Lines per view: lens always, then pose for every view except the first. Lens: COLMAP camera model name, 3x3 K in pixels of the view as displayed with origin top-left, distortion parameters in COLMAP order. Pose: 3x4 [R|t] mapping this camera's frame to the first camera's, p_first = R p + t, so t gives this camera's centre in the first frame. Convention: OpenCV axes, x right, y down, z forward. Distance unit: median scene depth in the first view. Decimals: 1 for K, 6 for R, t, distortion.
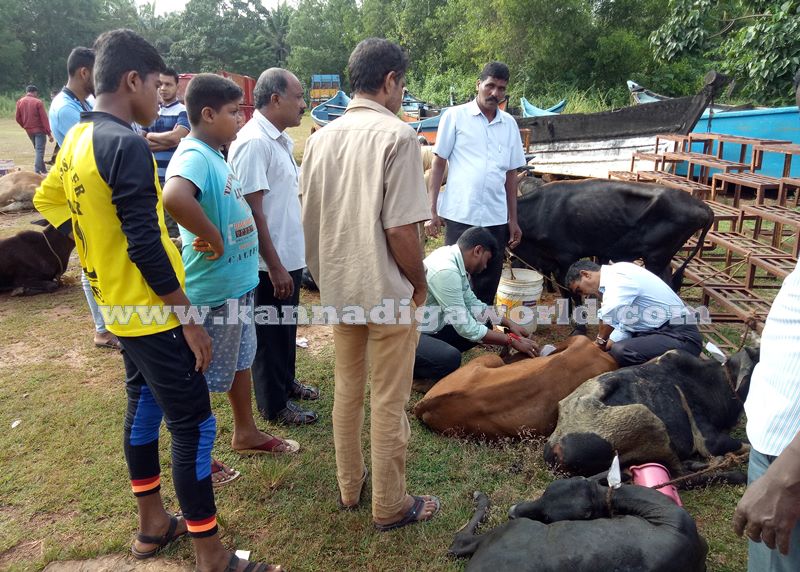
lens RADIAL K [[621.0, 0, 406.4], [0, 621.0, 260.8], [0, 0, 1]] dist [0.011492, 0.004668]
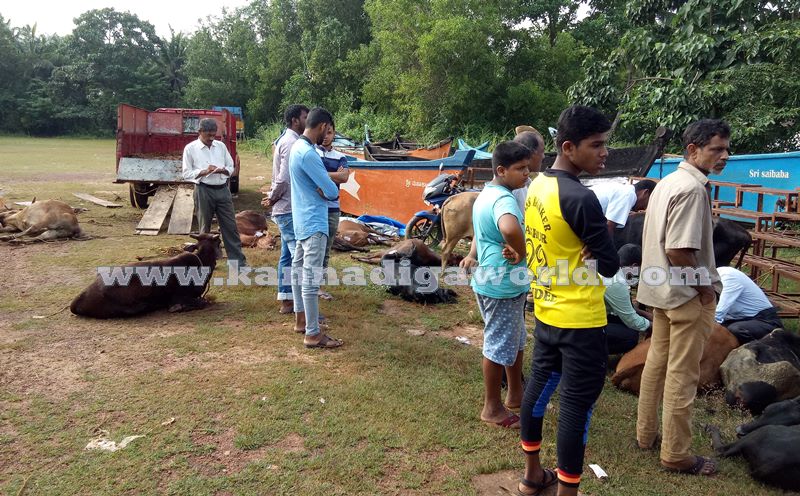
lens RADIAL K [[640.5, 0, 400.3], [0, 640.5, 204.5], [0, 0, 1]] dist [0.028807, -0.021192]
pose [[0.982155, 0.010999, 0.187752, -0.091264], [0.016077, 0.989725, -0.142077, 0.007357], [-0.187385, 0.142560, 0.971887, -0.042116]]
